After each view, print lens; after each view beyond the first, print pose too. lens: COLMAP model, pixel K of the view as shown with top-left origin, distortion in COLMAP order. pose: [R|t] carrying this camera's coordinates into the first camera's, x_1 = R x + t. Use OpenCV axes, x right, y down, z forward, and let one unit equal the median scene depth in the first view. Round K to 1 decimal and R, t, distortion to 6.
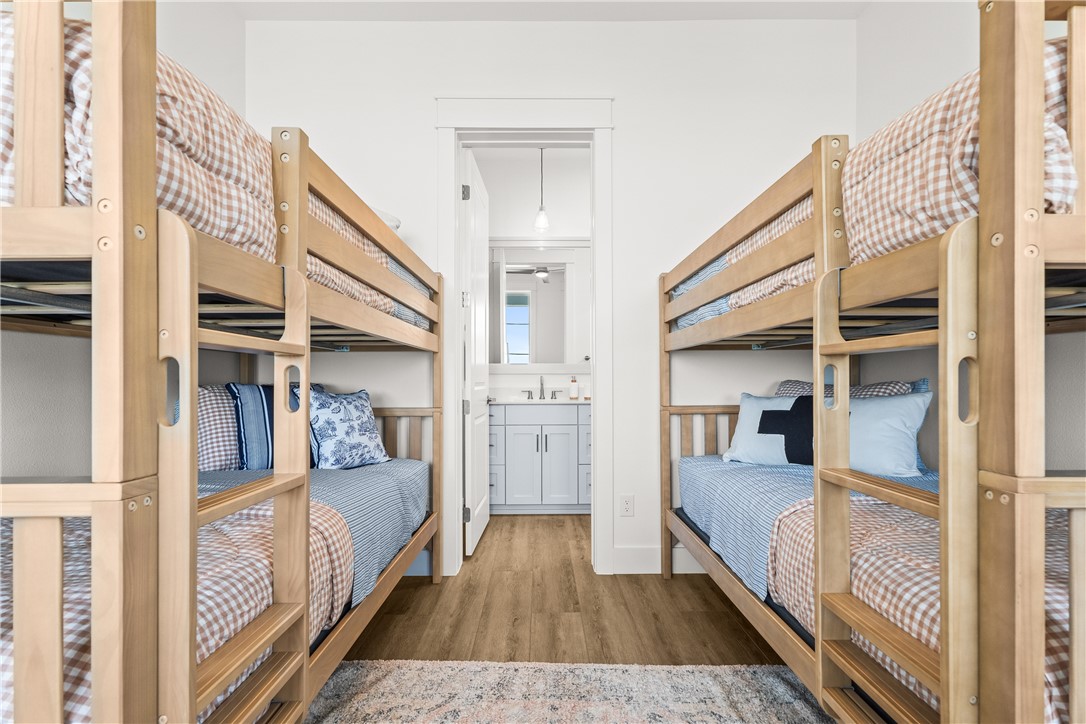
lens RADIAL K [[504.1, 0, 541.9], [0, 504.1, 382.6], [0, 0, 1]] dist [0.000145, 0.000389]
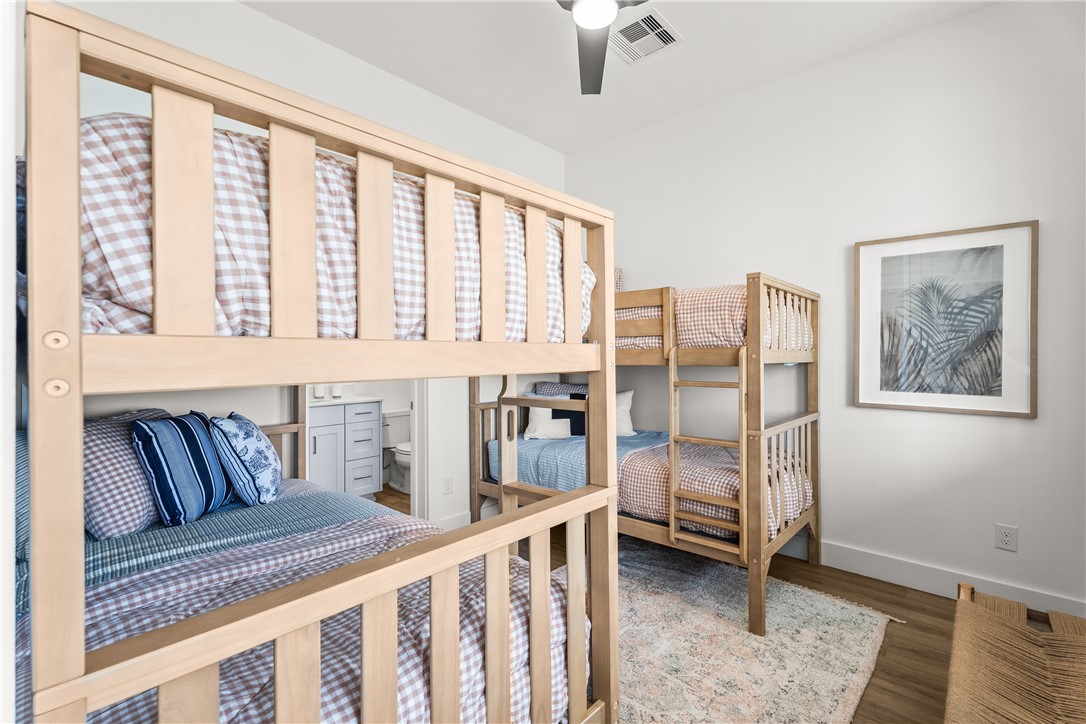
lens RADIAL K [[488.4, 0, 543.0], [0, 488.4, 362.0], [0, 0, 1]] dist [0.000064, 0.000378]
pose [[0.643605, -0.006116, 0.765334, -0.772070], [0.000865, 0.999973, 0.007263, -0.092325], [-0.765358, -0.004013, 0.643593, 0.019622]]
